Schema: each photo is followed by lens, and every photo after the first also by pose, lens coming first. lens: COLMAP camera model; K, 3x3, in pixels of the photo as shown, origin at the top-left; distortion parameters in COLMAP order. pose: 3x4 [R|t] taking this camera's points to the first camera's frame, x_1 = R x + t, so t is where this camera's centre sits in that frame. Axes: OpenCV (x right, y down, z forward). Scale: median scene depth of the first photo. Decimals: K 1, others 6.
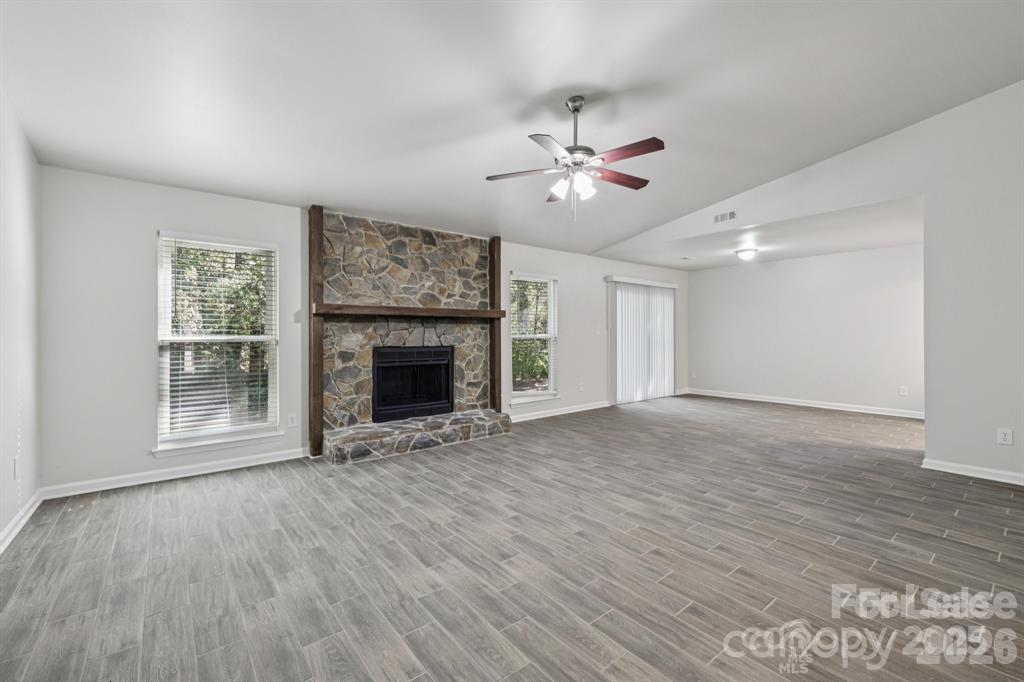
lens RADIAL K [[427.6, 0, 507.2], [0, 427.6, 335.0], [0, 0, 1]] dist [-0.001352, 0.000000]
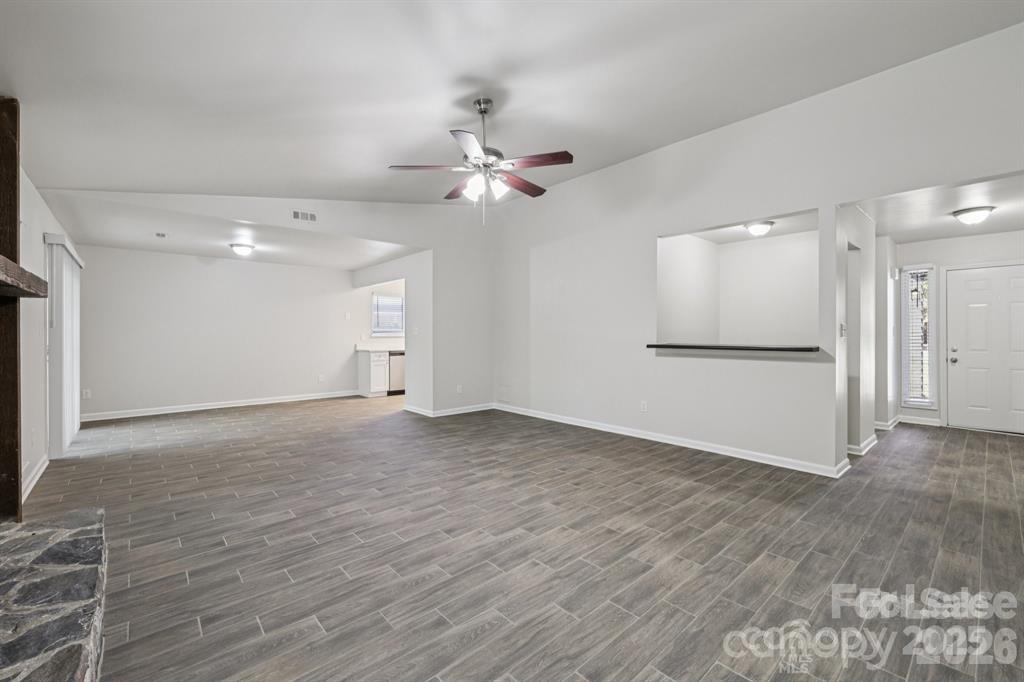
lens RADIAL K [[427.6, 0, 506.4], [0, 427.6, 337.4], [0, 0, 1]] dist [-0.001352, 0.000000]
pose [[-0.046232, -0.003772, 0.998924, -0.852158], [0.002559, 0.999989, 0.003894, -0.001229], [-0.998927, 0.002737, -0.046222, 1.009429]]
